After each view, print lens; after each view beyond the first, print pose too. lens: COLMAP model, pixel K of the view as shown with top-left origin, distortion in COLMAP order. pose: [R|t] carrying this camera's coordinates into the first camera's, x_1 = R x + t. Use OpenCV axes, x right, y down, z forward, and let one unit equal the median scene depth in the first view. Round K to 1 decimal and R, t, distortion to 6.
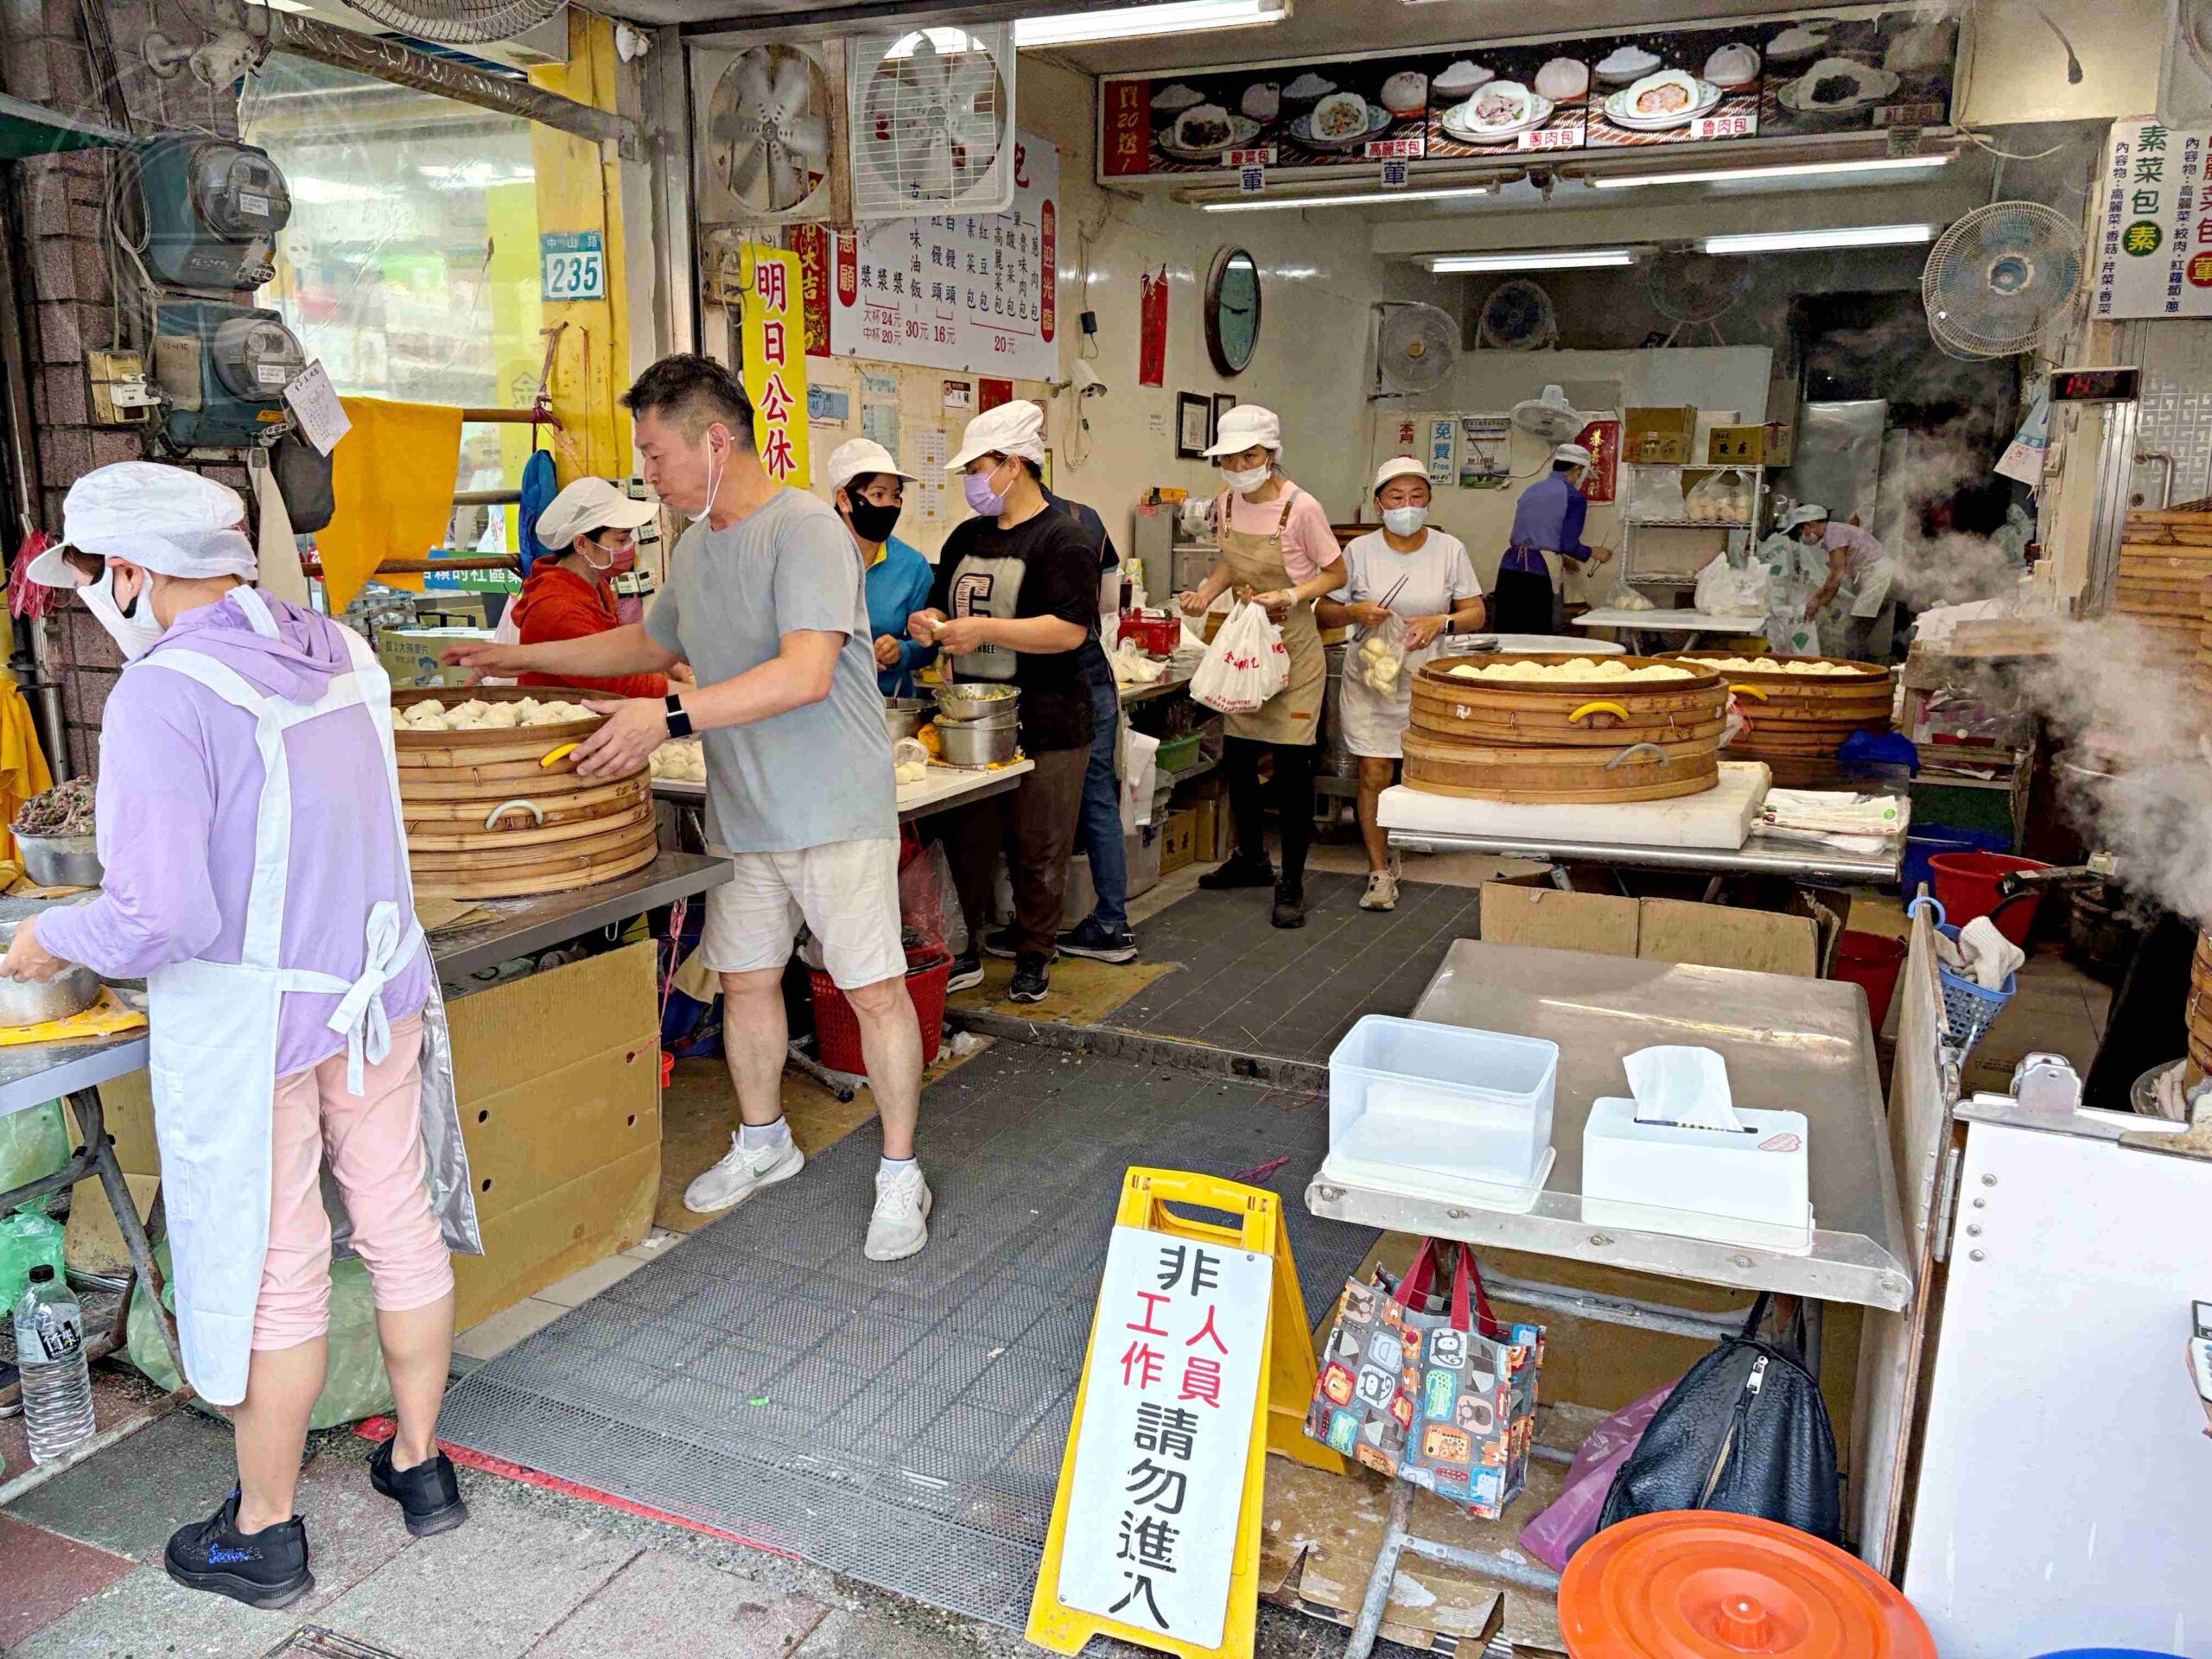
lens RADIAL K [[1691.8, 0, 1106.0], [0, 1691.8, 829.5], [0, 0, 1]] dist [0.054316, -0.050617]
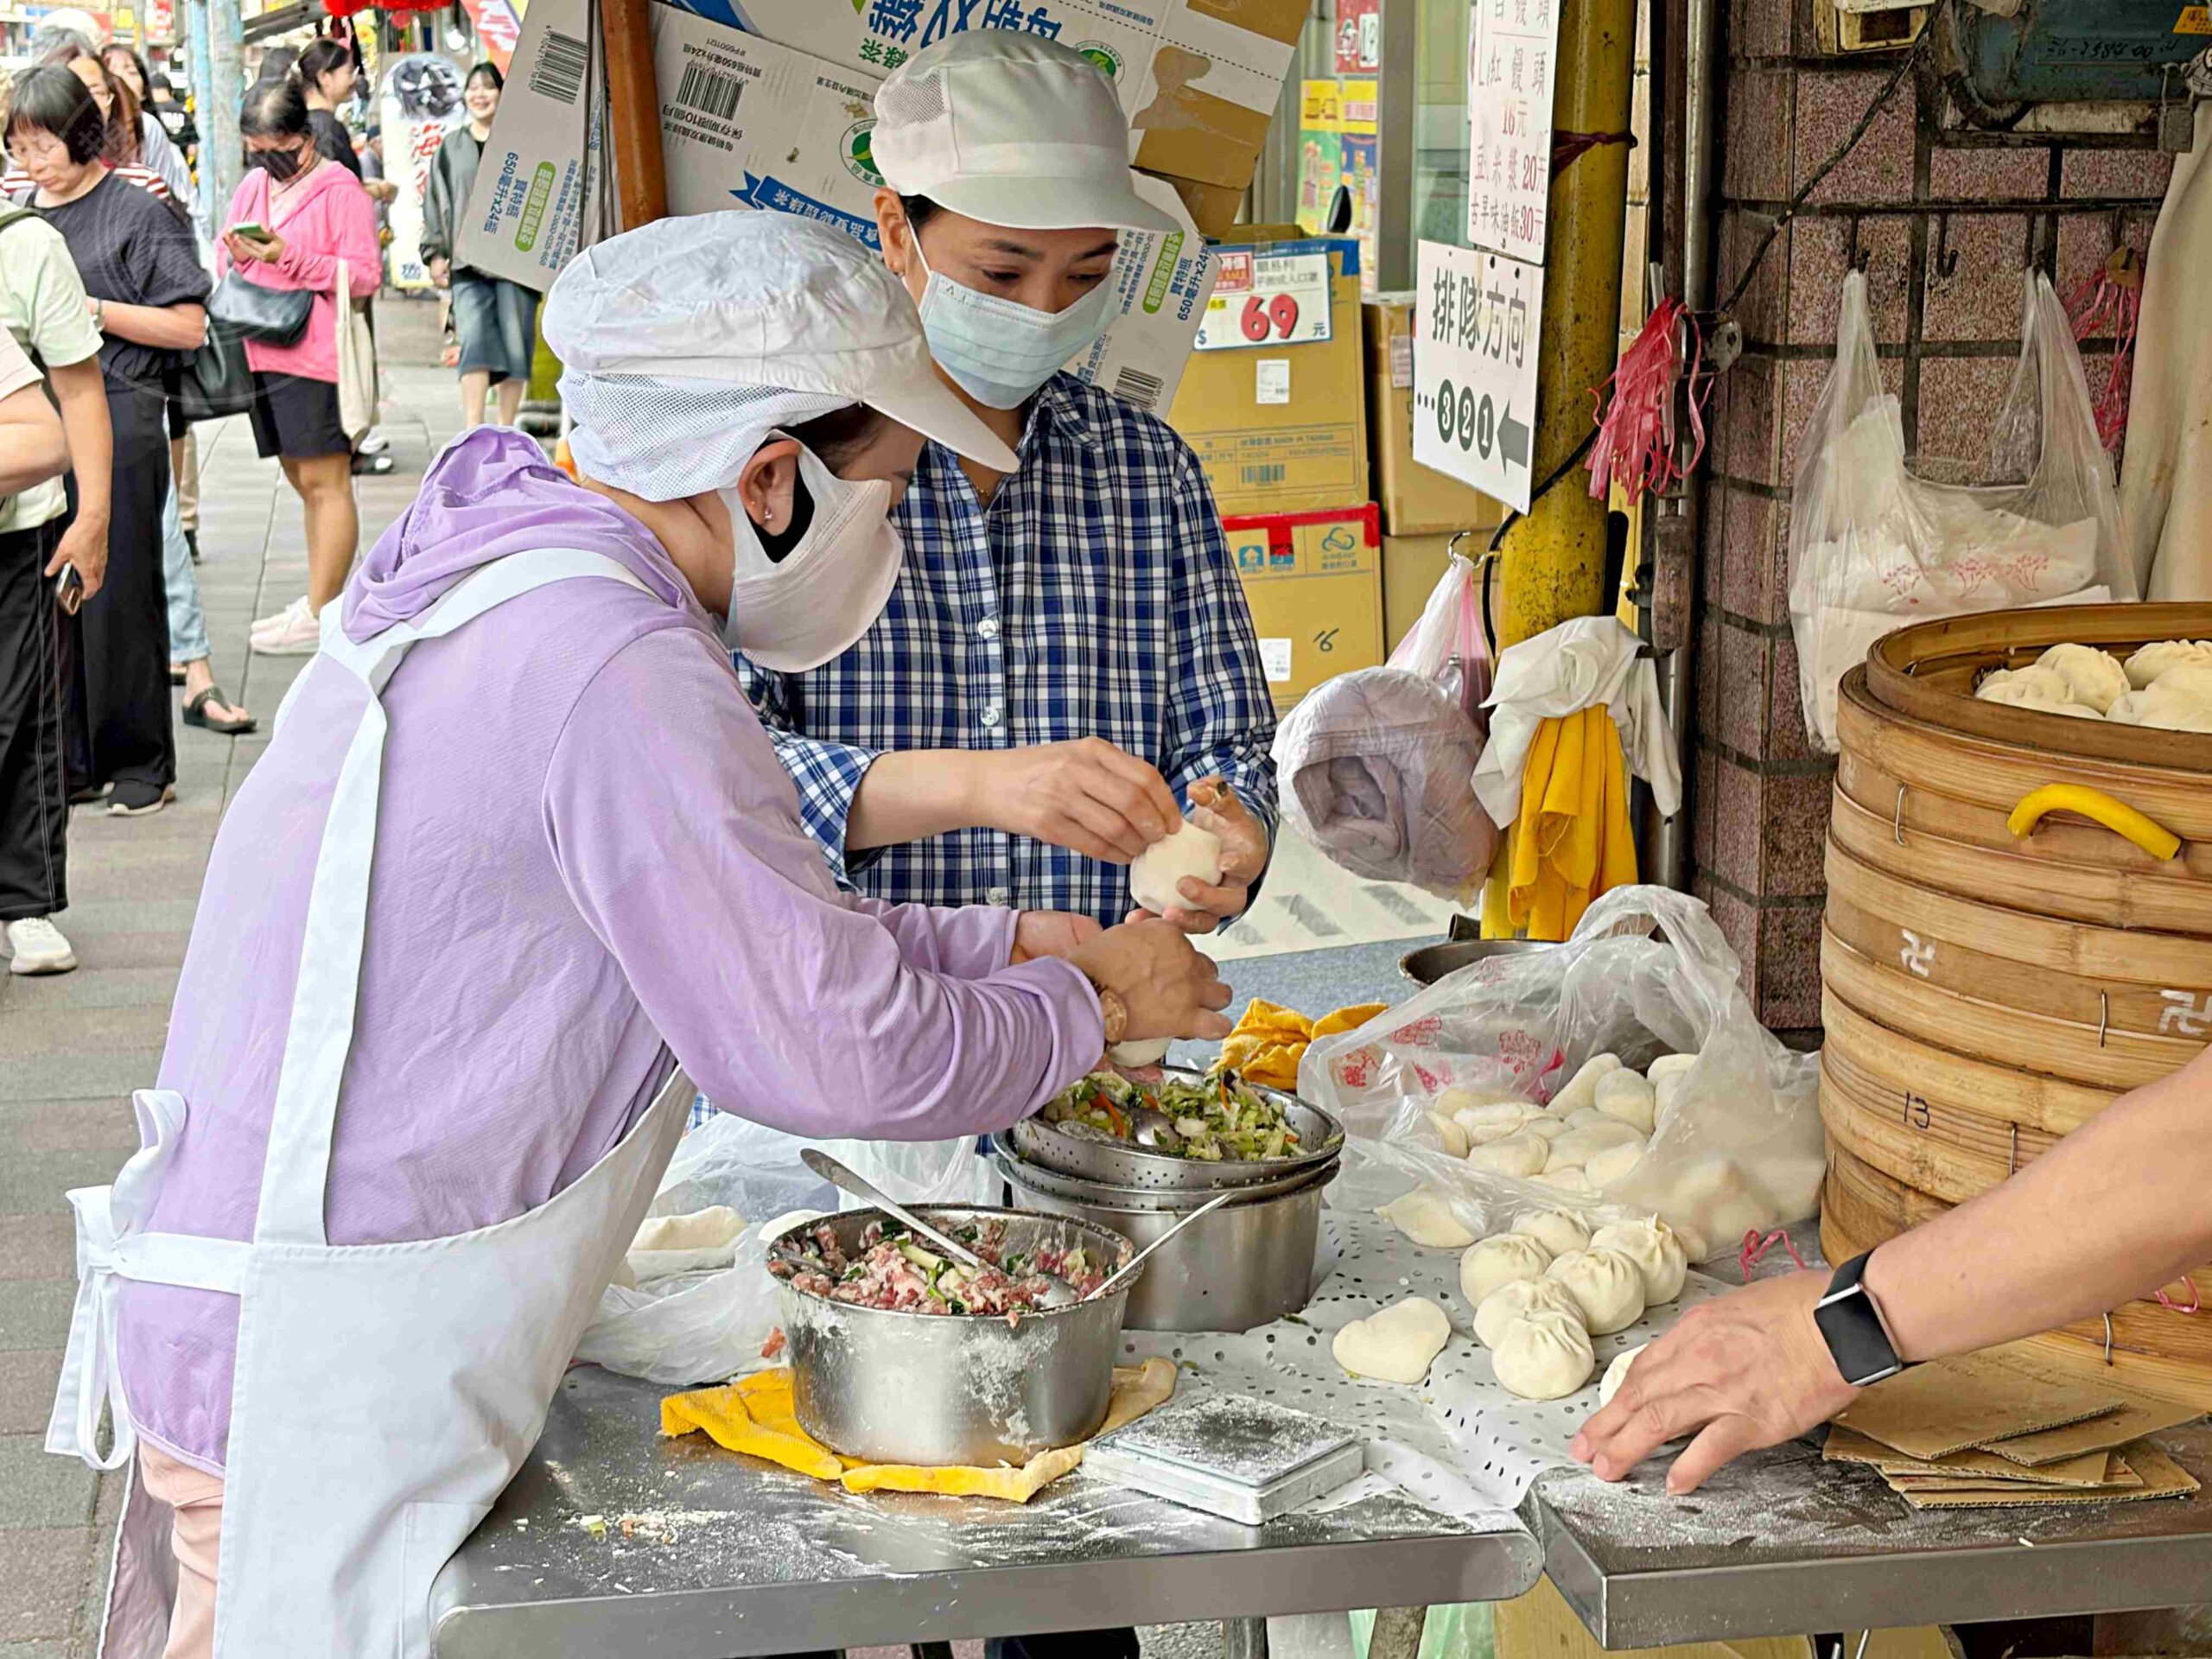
lens RADIAL K [[3842.3, 0, 1106.0], [0, 3842.3, 829.5], [0, 0, 1]] dist [0.220071, -0.973112]
pose [[0.560504, 0.145581, -0.815256, 0.073801], [-0.163748, 0.984475, 0.063219, -0.048098], [0.811802, 0.098062, 0.575640, 0.195271]]
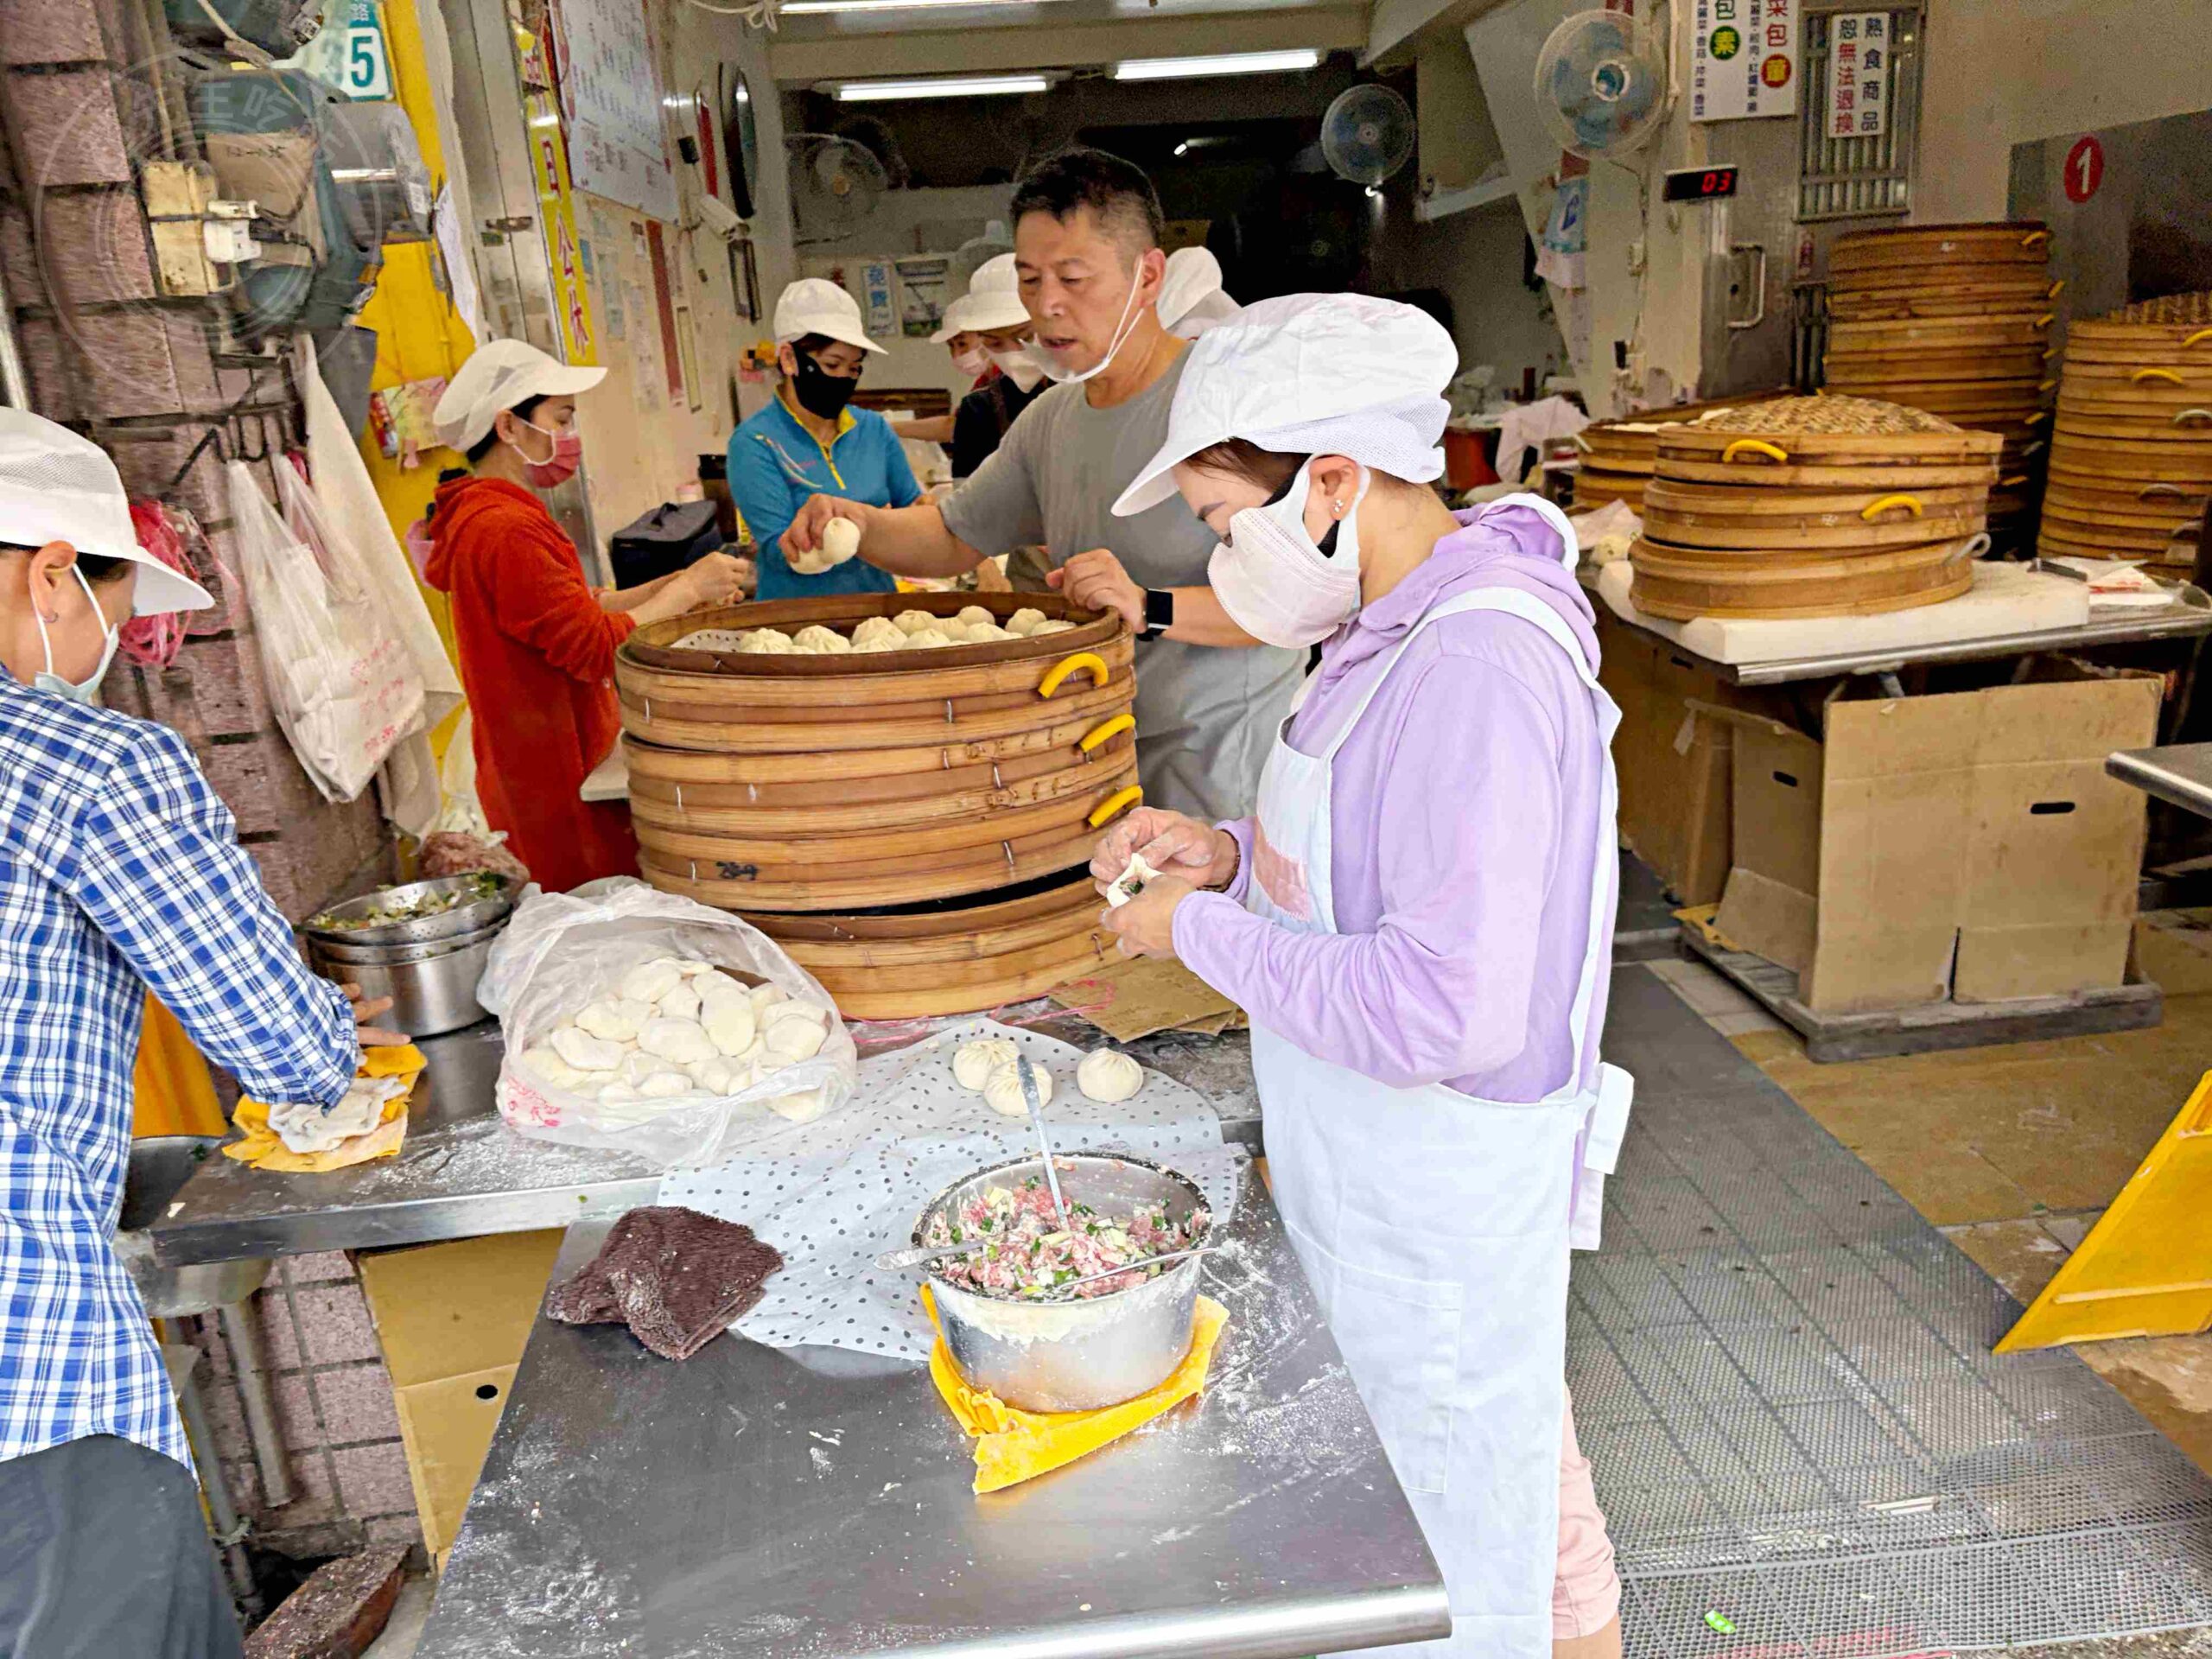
lens RADIAL K [[1692.5, 0, 1083.8], [0, 1692.5, 865.4], [0, 0, 1]] dist [0.009076, -0.004677]
pose [[0.870042, -0.211200, 0.445446, -0.367215], [0.168518, 0.976565, 0.133873, -0.049339], [-0.463281, -0.041409, 0.885243, 0.224126]]
